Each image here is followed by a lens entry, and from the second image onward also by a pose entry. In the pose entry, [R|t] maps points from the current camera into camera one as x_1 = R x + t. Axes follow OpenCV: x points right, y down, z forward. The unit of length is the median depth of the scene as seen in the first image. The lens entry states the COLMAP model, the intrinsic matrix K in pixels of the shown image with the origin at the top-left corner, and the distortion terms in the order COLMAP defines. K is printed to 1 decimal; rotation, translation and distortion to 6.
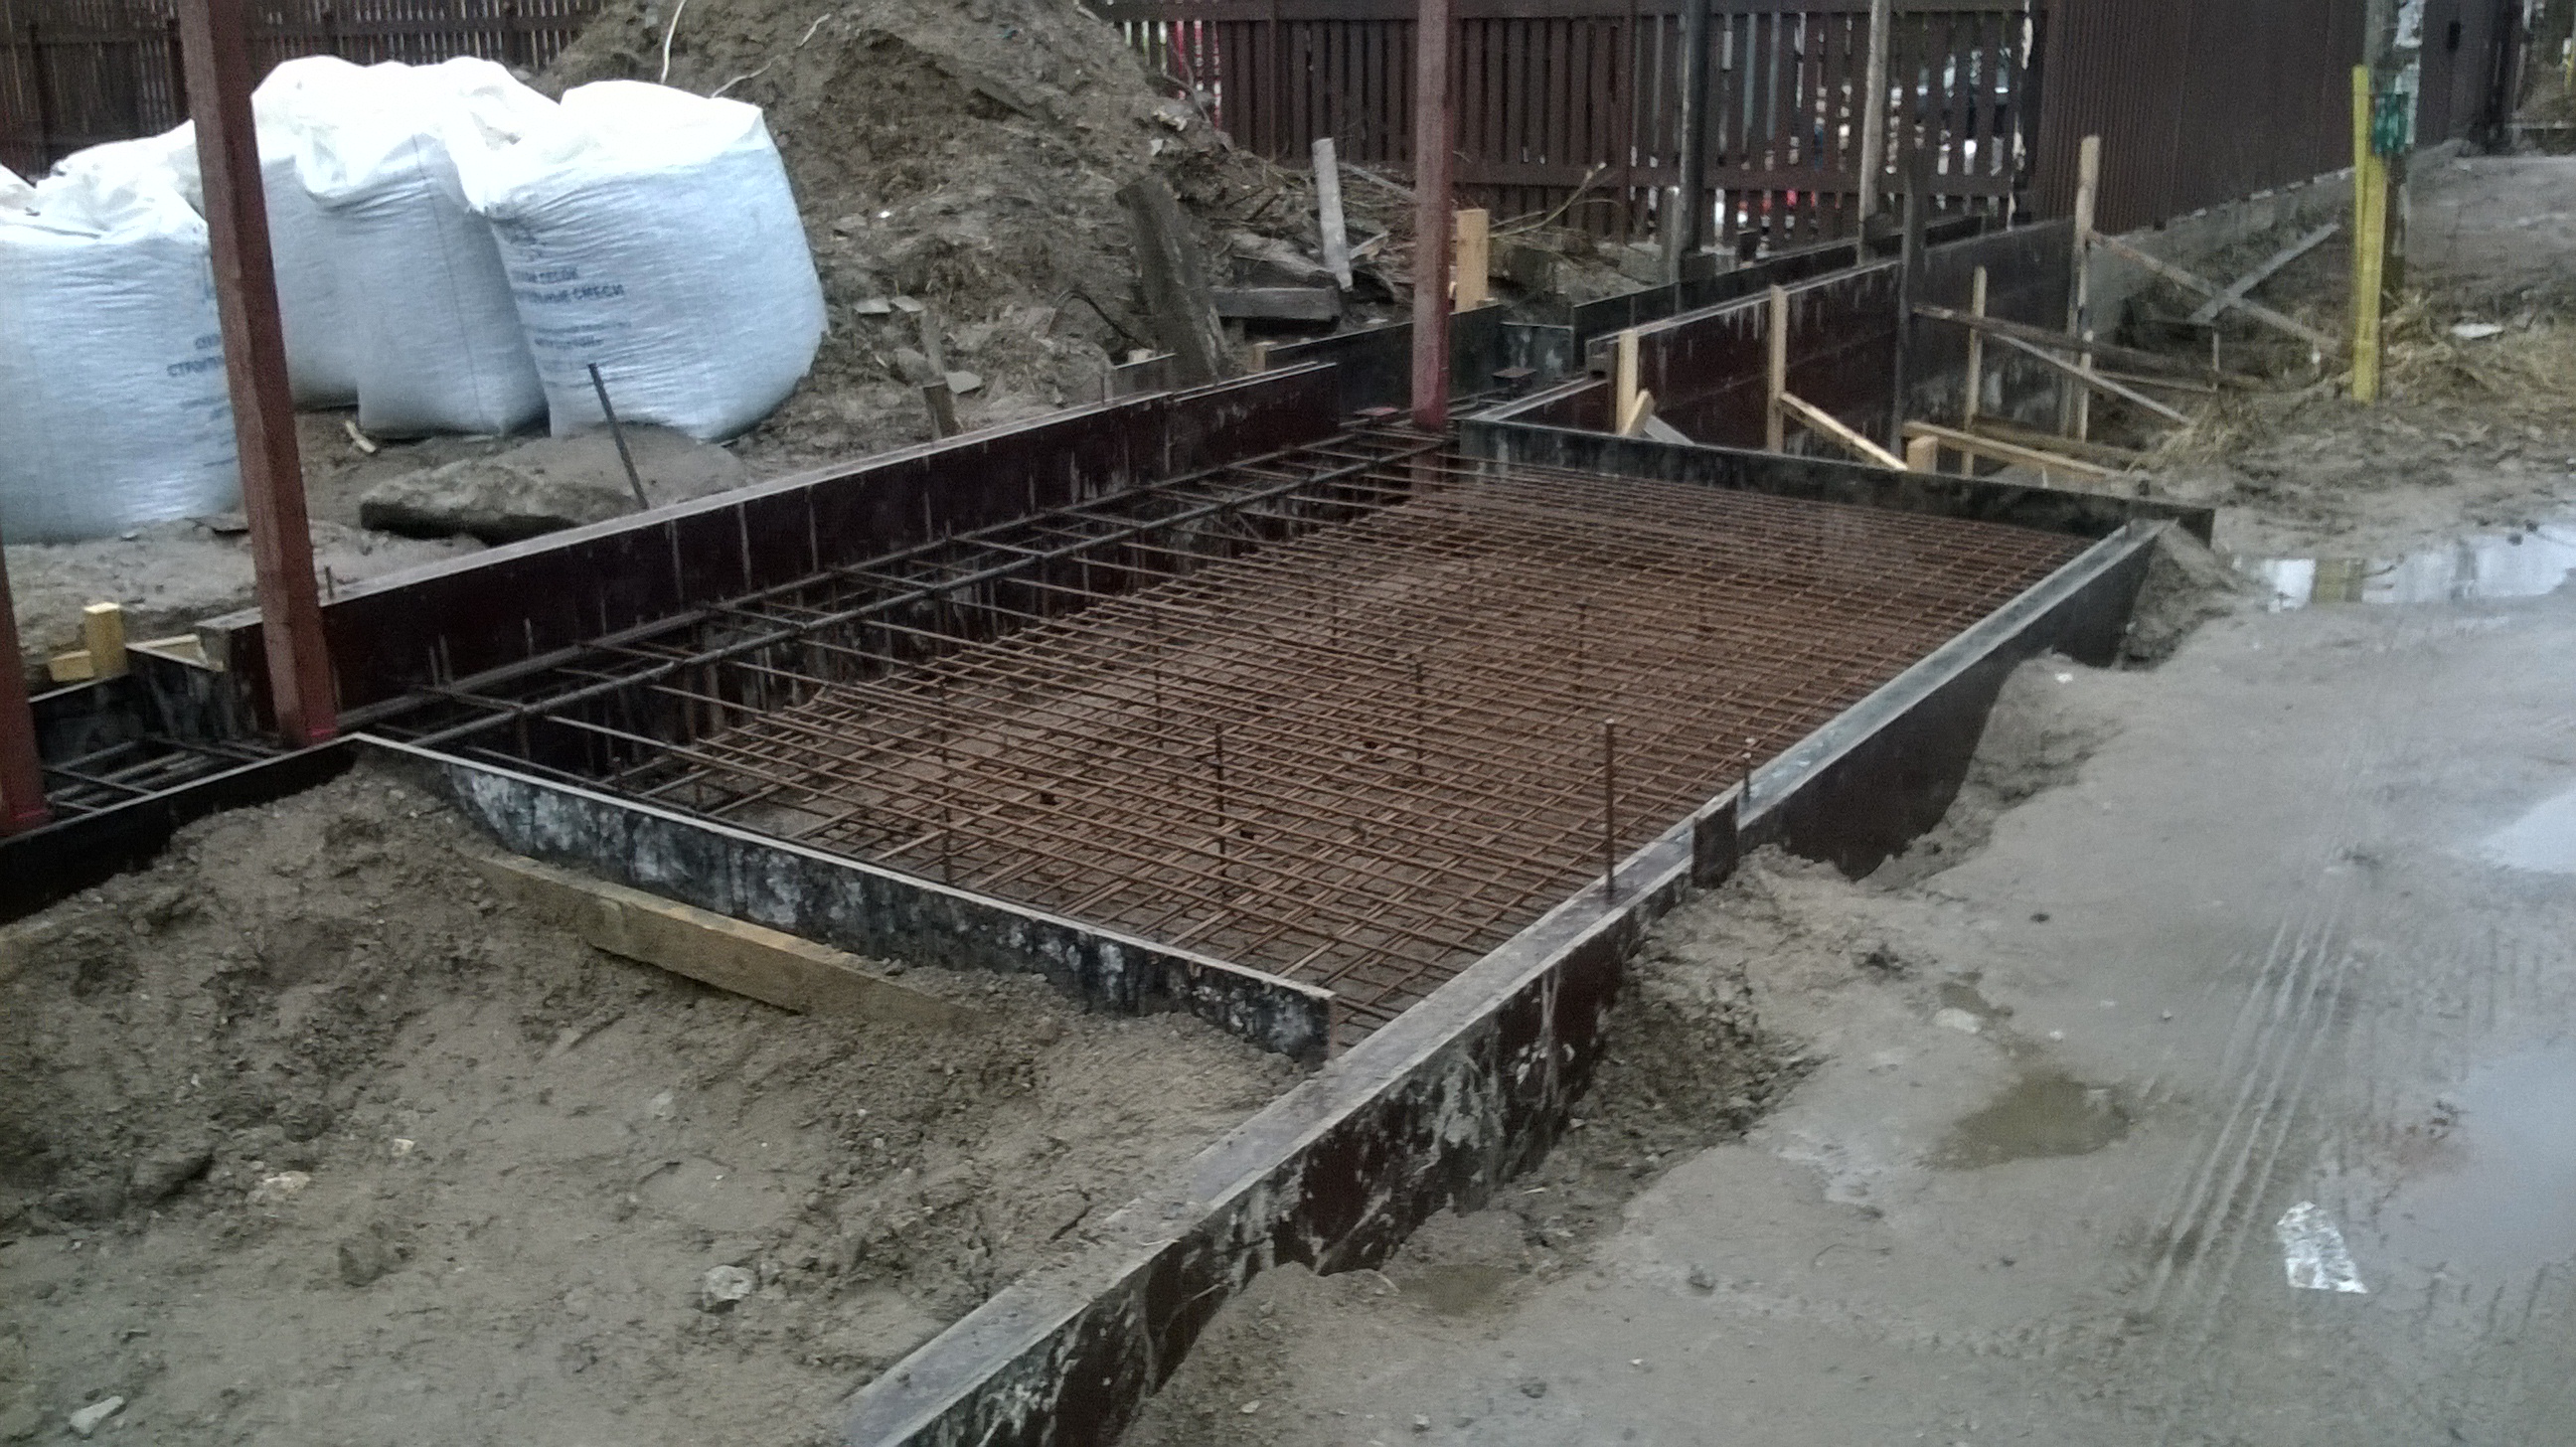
lens RADIAL K [[2358.3, 0, 1288.0], [0, 2358.3, 723.5], [0, 0, 1]] dist [0.060961, -0.211008]
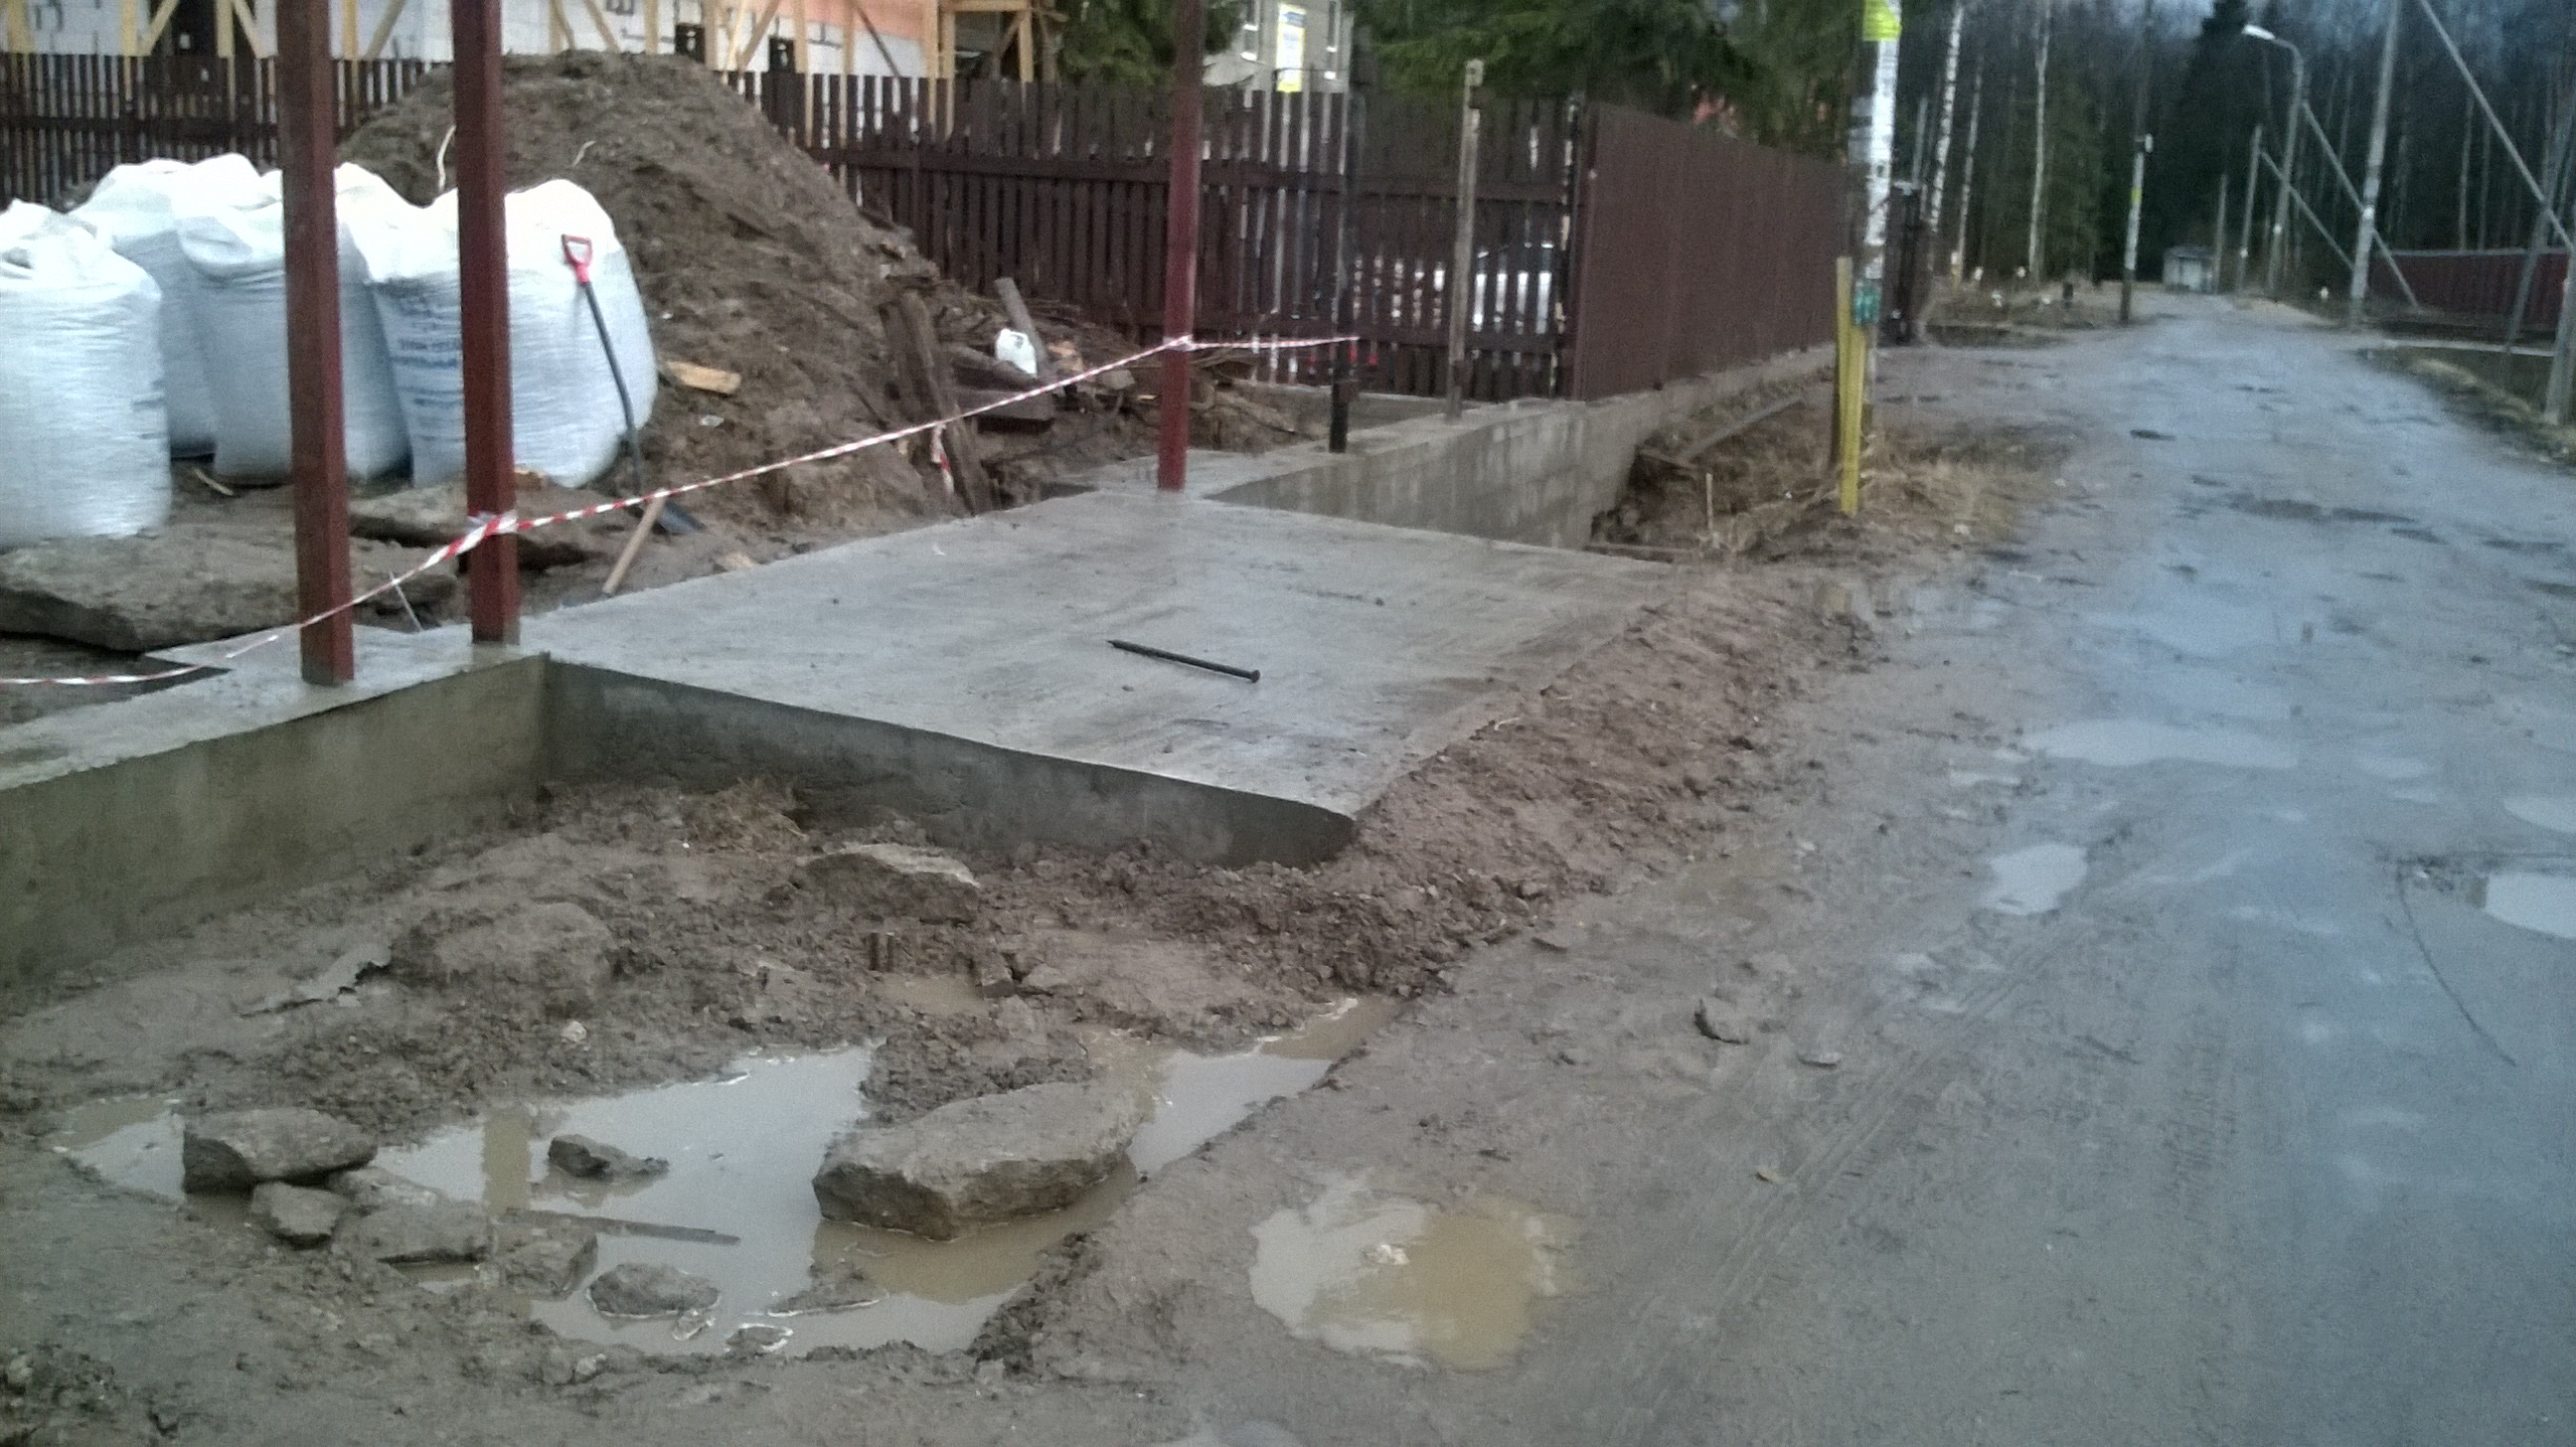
lens RADIAL K [[2358.3, 0, 1288.0], [0, 2358.3, 723.5], [0, 0, 1]] dist [0.060961, -0.211008]
pose [[0.974325, 0.012540, 0.224795, -0.122568], [0.002293, 0.997843, -0.065603, 0.057726], [-0.225132, 0.064434, 0.972195, -0.170826]]
